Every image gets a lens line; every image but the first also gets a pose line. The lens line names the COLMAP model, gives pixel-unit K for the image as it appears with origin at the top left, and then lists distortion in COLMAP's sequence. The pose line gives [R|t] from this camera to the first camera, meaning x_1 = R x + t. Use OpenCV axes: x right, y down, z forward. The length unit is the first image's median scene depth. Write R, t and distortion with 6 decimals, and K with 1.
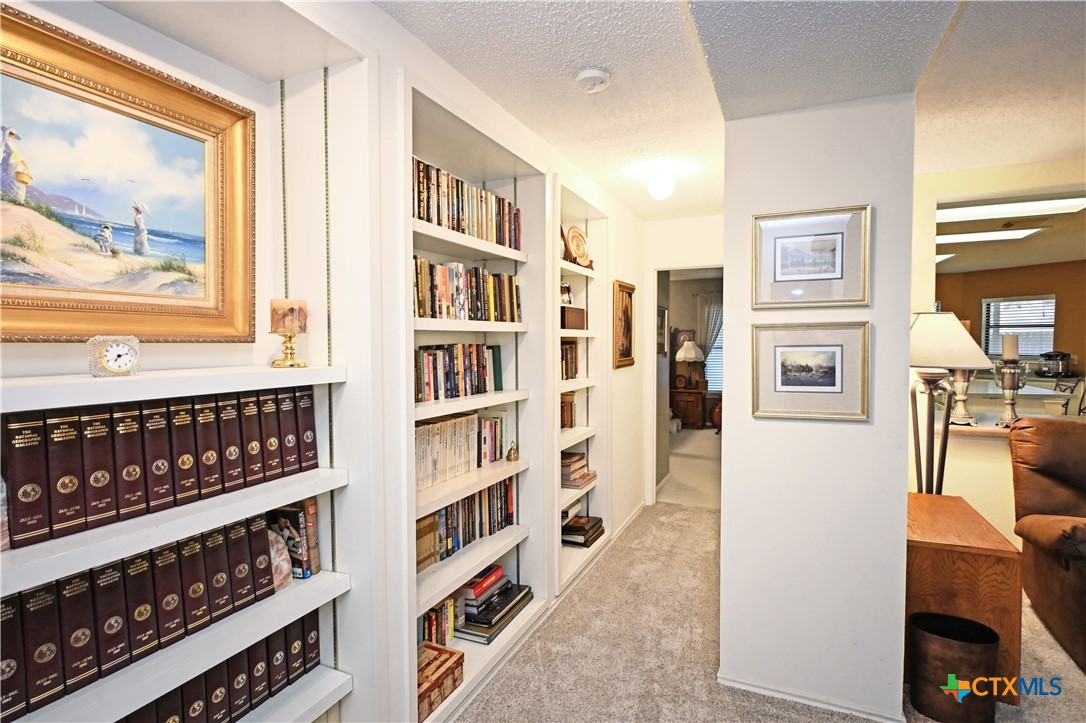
lens RADIAL K [[552.8, 0, 547.8], [0, 552.8, 360.8], [0, 0, 1]] dist [-0.009146, 0.002900]
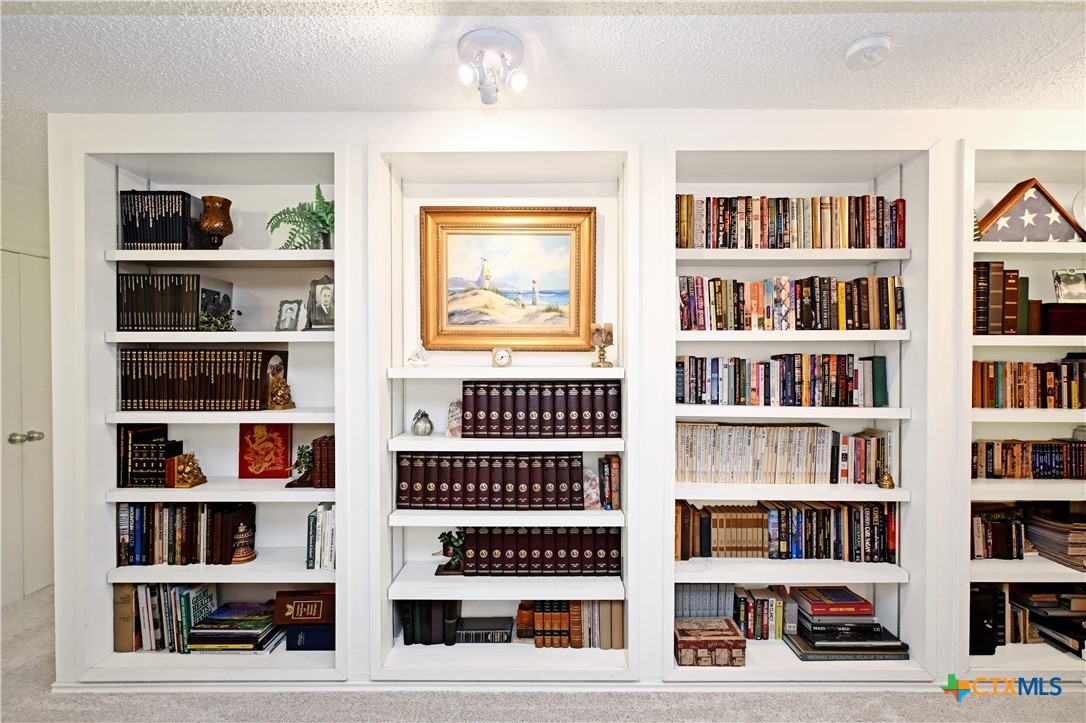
lens RADIAL K [[552.8, 0, 535.4], [0, 552.8, 356.9], [0, 0, 1]] dist [-0.009146, 0.002900]
pose [[0.376083, 0.003074, -0.926581, 0.627062], [-0.036517, 0.999267, -0.011507, 0.005072], [0.925866, 0.038164, 0.375919, 0.177450]]
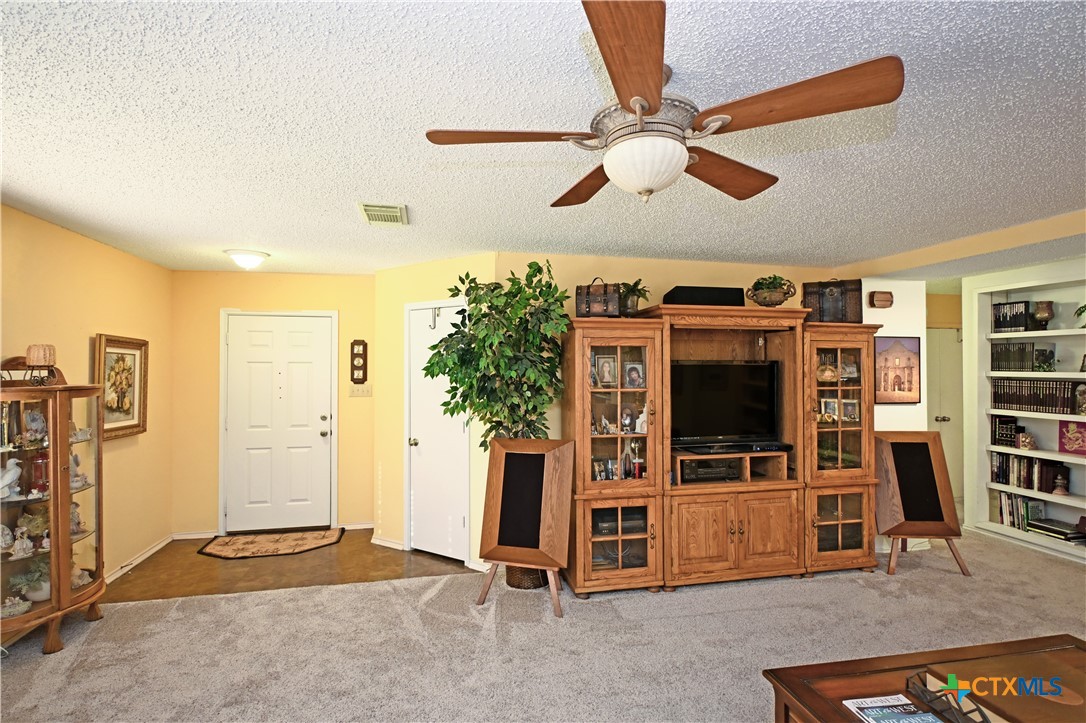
lens RADIAL K [[552.8, 0, 559.8], [0, 552.8, 360.4], [0, 0, 1]] dist [-0.009146, 0.002900]
pose [[-0.780696, -0.009775, -0.624835, 2.052357], [-0.030043, 0.999309, 0.021905, -0.063101], [0.624189, 0.035873, -0.780450, 0.466846]]
